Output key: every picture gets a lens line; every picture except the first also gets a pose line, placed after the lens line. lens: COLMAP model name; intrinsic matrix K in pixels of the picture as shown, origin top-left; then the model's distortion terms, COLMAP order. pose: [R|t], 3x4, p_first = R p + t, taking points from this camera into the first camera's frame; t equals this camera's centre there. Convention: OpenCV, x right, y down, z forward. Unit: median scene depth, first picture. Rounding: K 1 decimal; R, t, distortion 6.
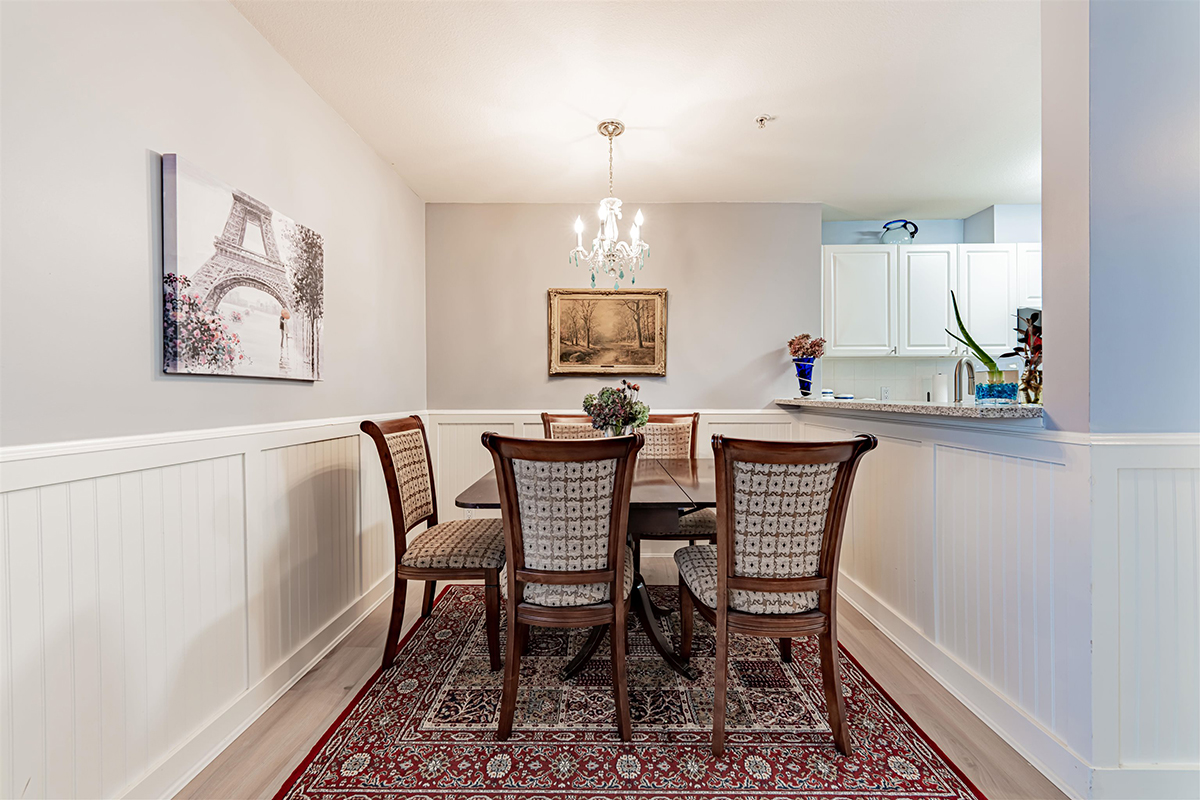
lens RADIAL K [[438.8, 0, 600.0], [0, 438.8, 400.0], [0, 0, 1]] dist [0.000533, -0.000023]
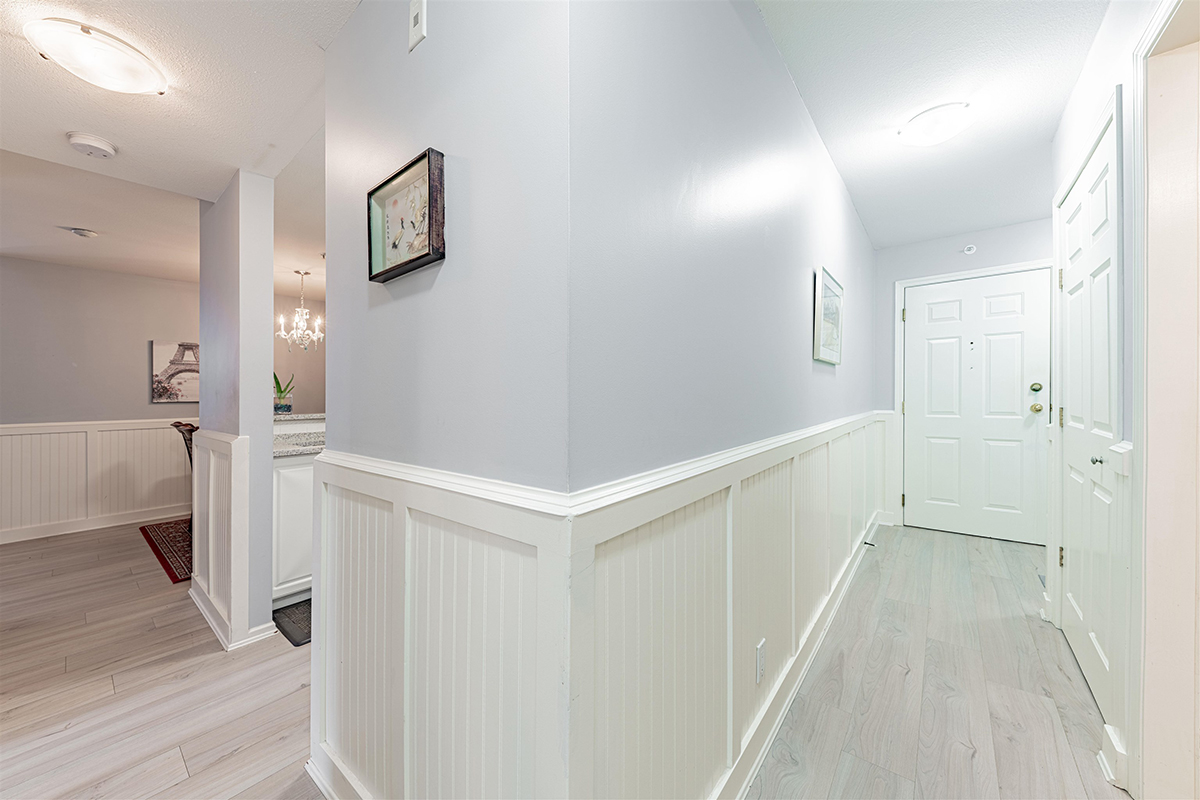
lens RADIAL K [[431.3, 0, 600.0], [0, 431.3, 400.0], [0, 0, 1]] dist [0.000008, -0.000052]
pose [[0.784679, 0.014098, -0.619743, 1.685781], [-0.012624, 0.999897, 0.006761, -0.063155], [0.619774, 0.002518, 0.784776, 0.218348]]
